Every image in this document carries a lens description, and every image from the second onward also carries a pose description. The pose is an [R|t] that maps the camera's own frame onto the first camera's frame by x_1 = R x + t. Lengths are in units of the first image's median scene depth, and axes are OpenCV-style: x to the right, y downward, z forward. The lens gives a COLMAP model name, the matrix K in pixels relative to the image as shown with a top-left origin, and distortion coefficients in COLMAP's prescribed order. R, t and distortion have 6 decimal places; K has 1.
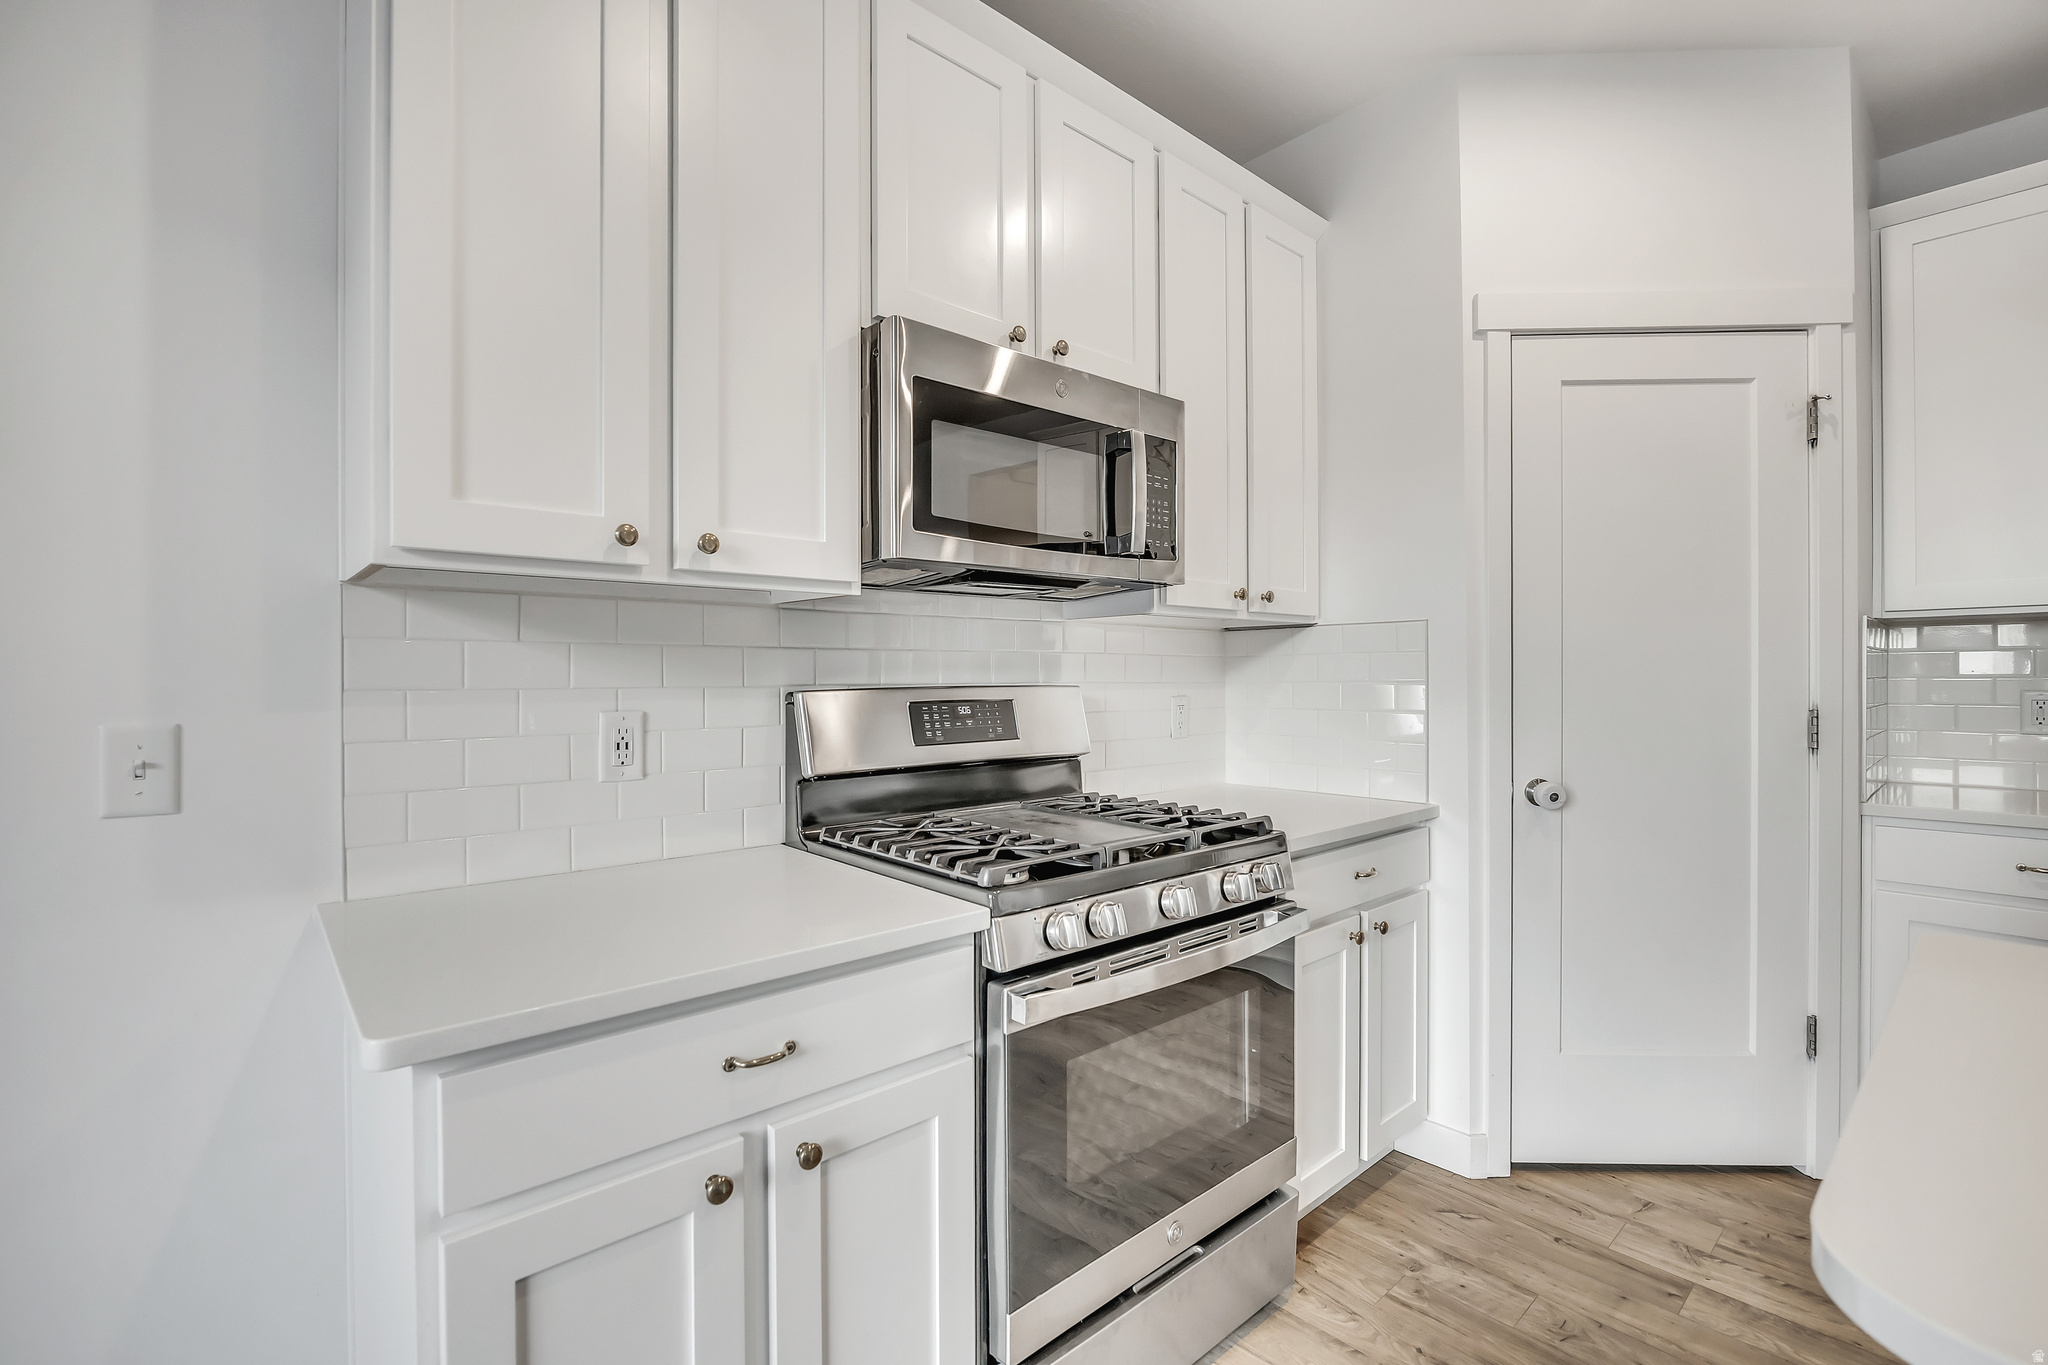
lens RADIAL K [[933.2, 0, 1024.0], [0, 933.2, 682.5], [0, 0, 1]] dist [-0.016339, -0.000057]
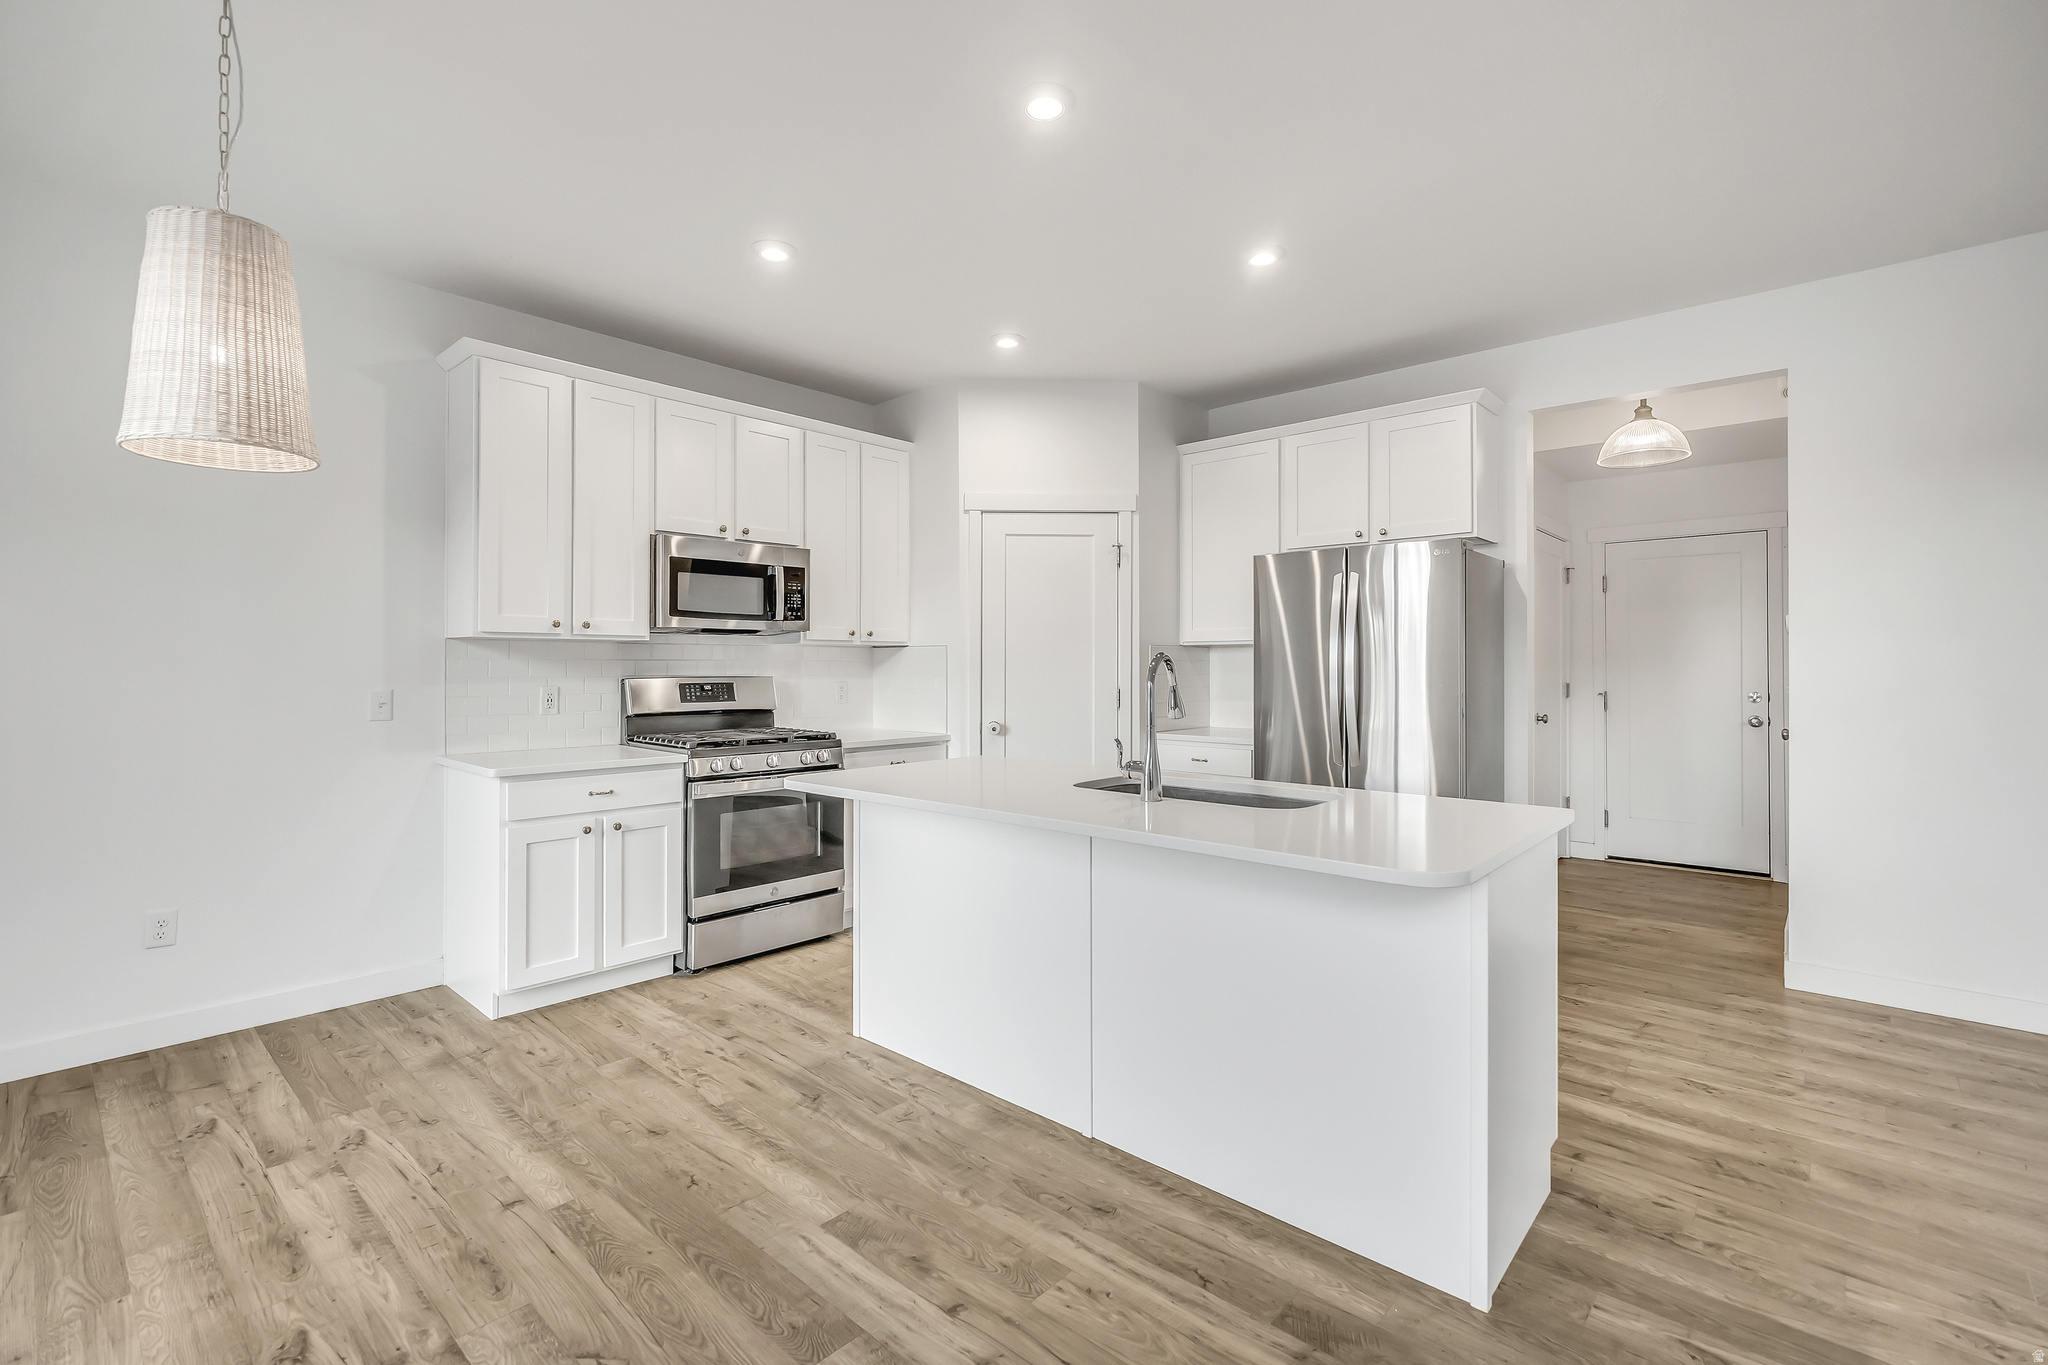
lens RADIAL K [[929.7, 0, 1024.1], [0, 929.7, 665.7], [0, 0, 1]] dist [-0.001907, 0.000000]
pose [[0.994186, 0.003728, 0.107612, 0.507529], [-0.002983, 0.999970, -0.007088, -0.009766], [-0.107635, 0.006726, 0.994168, -1.453643]]
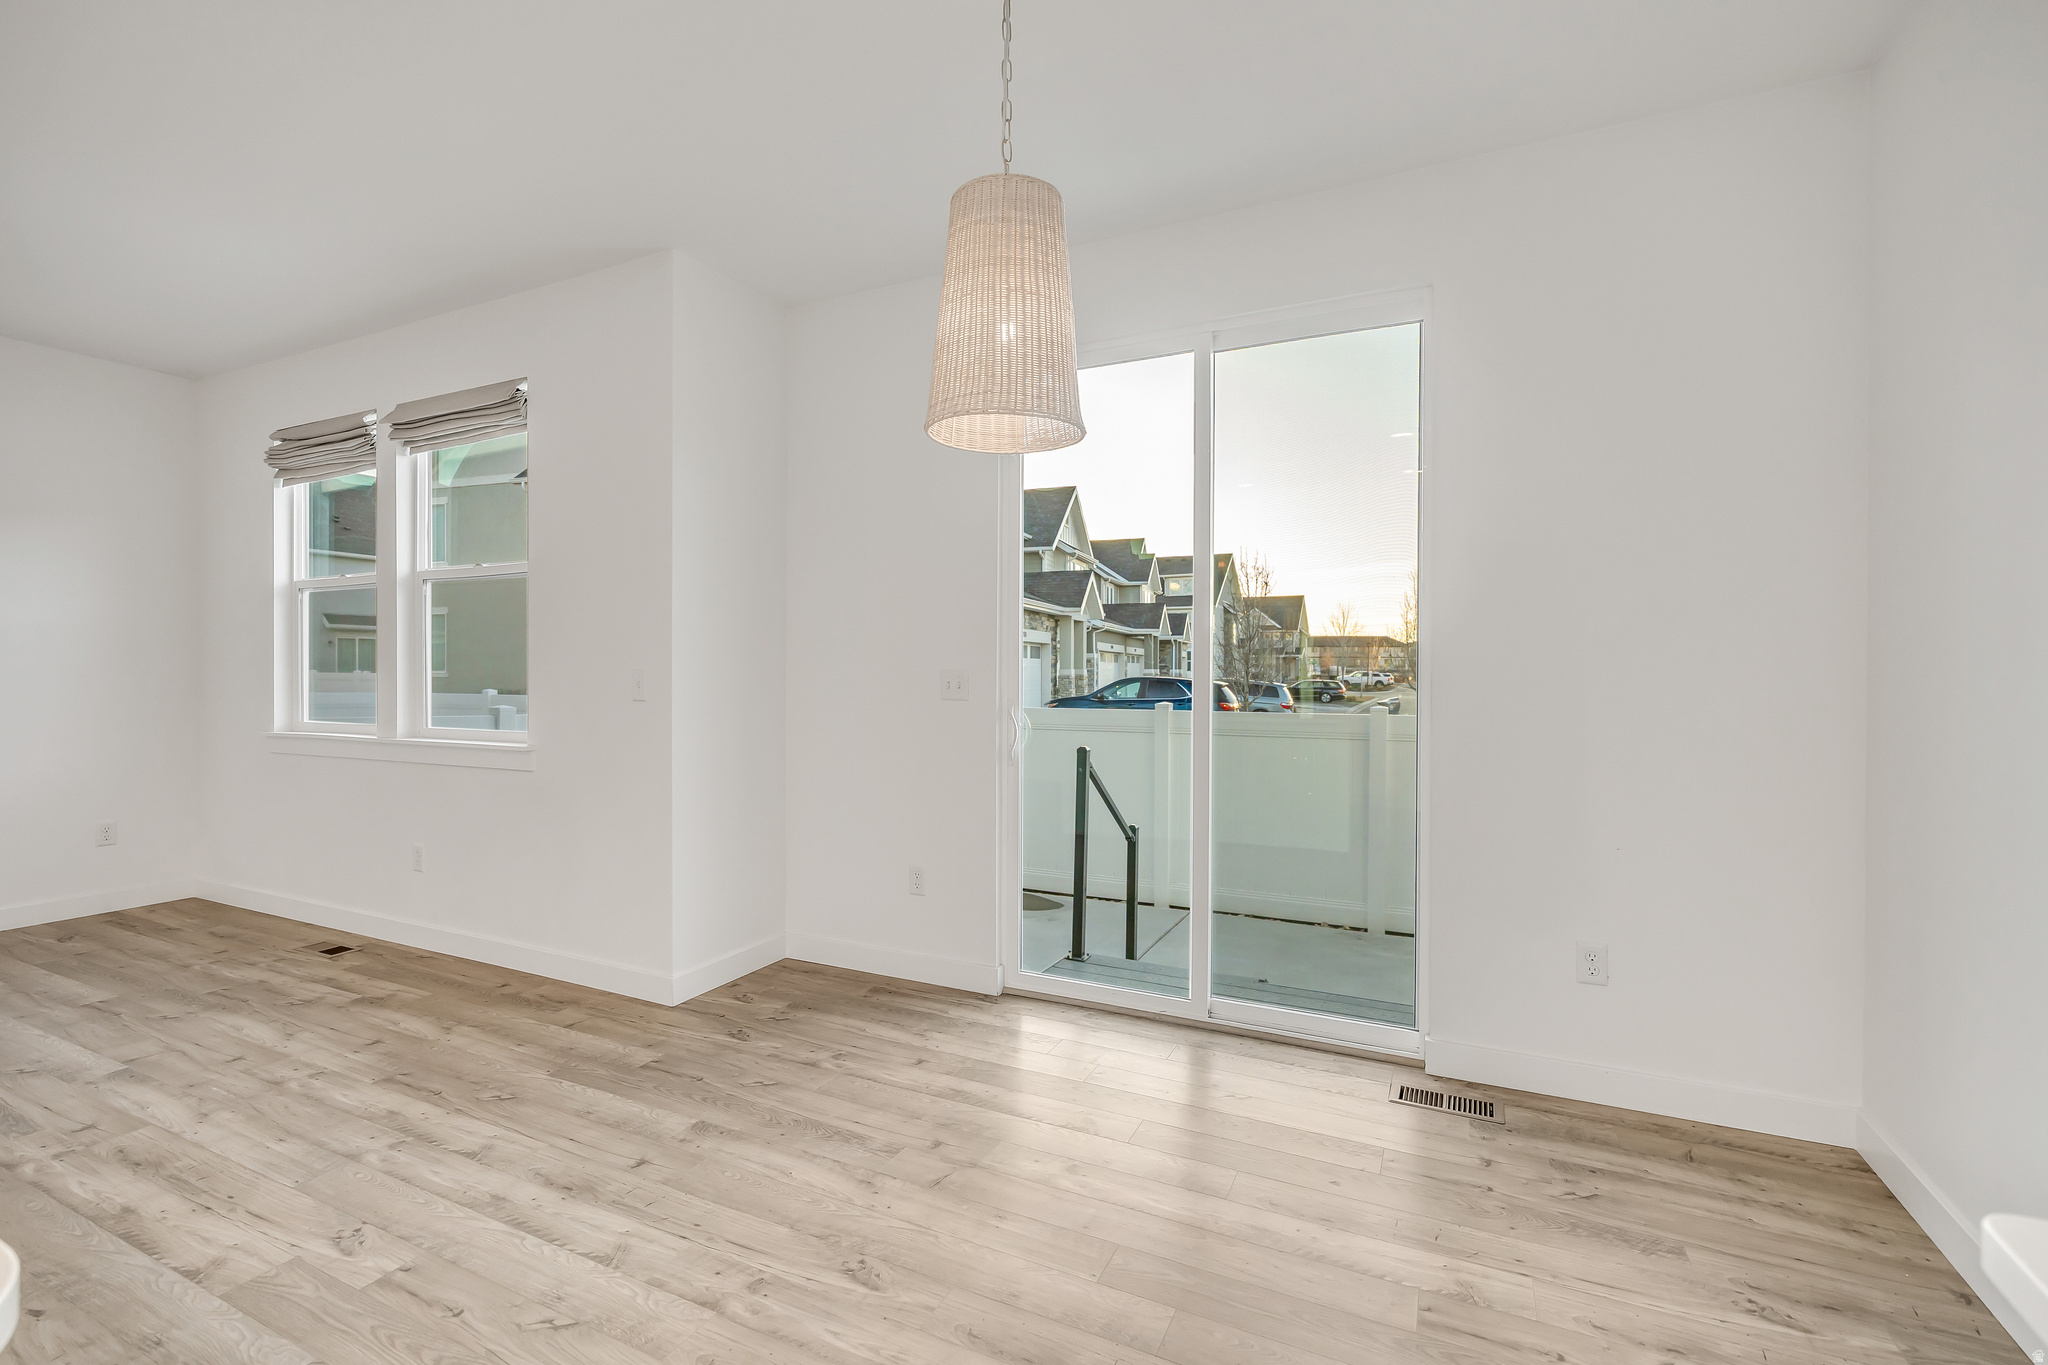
lens RADIAL K [[918.6, 0, 1027.5], [0, 918.6, 677.5], [0, 0, 1]] dist [-0.001689, -0.000305]
pose [[-0.923809, 0.005621, -0.382813, 0.084912], [0.000394, 0.999906, 0.013731, 0.000671], [0.382854, 0.012533, -0.923724, 0.611285]]
